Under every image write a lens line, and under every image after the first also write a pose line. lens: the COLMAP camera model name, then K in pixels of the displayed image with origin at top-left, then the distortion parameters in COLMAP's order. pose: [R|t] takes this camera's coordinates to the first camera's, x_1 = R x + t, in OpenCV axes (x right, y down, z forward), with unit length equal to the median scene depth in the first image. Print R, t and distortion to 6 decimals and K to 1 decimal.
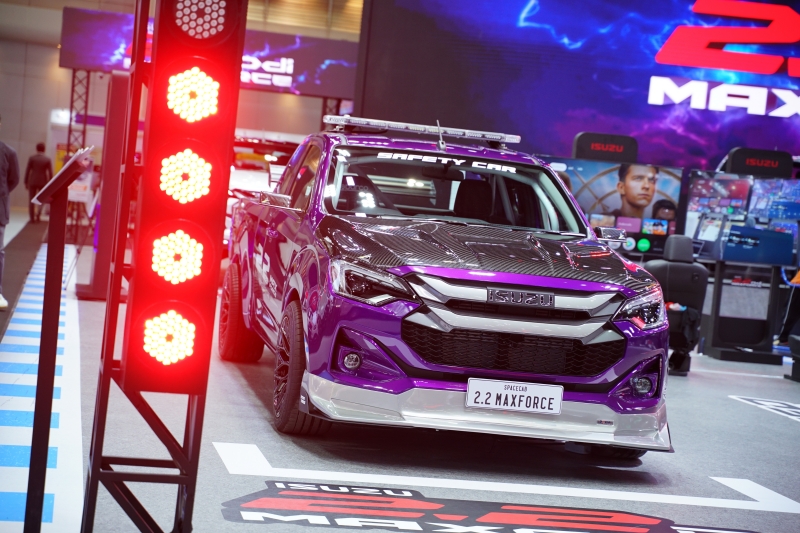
lens RADIAL K [[1588.5, 0, 401.1], [0, 1588.5, 268.0], [0, 0, 1]] dist [0.306352, 0.000000]
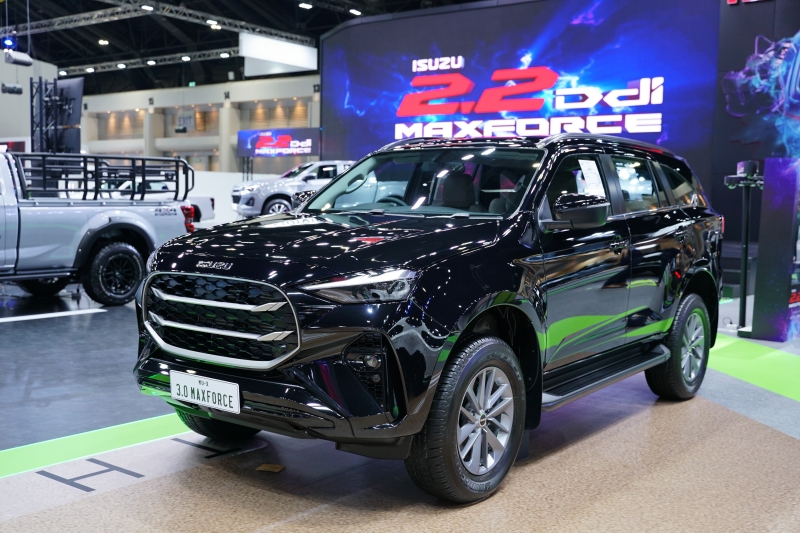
lens RADIAL K [[901.3, 0, 400.4], [0, 901.3, 263.8], [0, 0, 1]] dist [0.023419, 0.000000]
pose [[0.655013, -0.025607, -0.755184, 1.676159], [0.013823, 0.999664, -0.021908, 0.111186], [0.755491, 0.003912, 0.655147, 0.603919]]
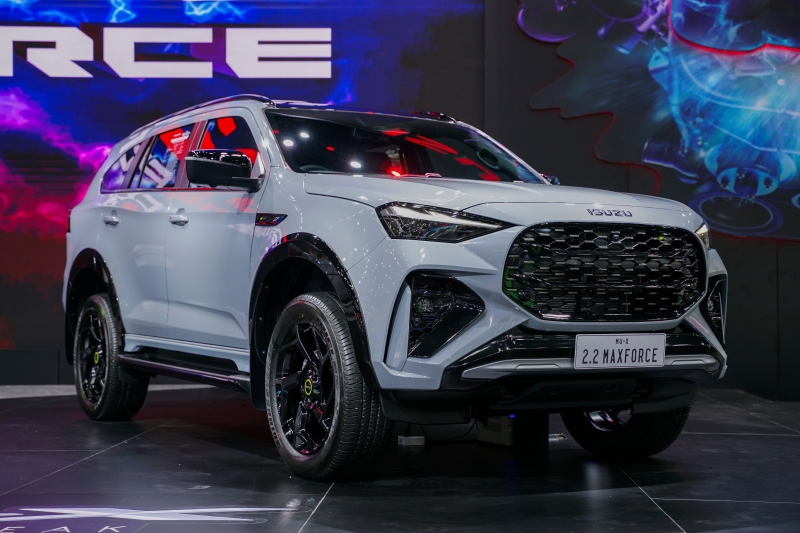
lens RADIAL K [[1247.7, 0, 399.6], [0, 1247.7, 269.3], [0, 0, 1]] dist [0.160540, 0.000000]
pose [[0.962121, -0.094137, -0.255854, 1.038952], [0.076811, 0.994075, -0.076909, 0.032895], [0.261578, 0.054343, 0.963651, 1.234023]]
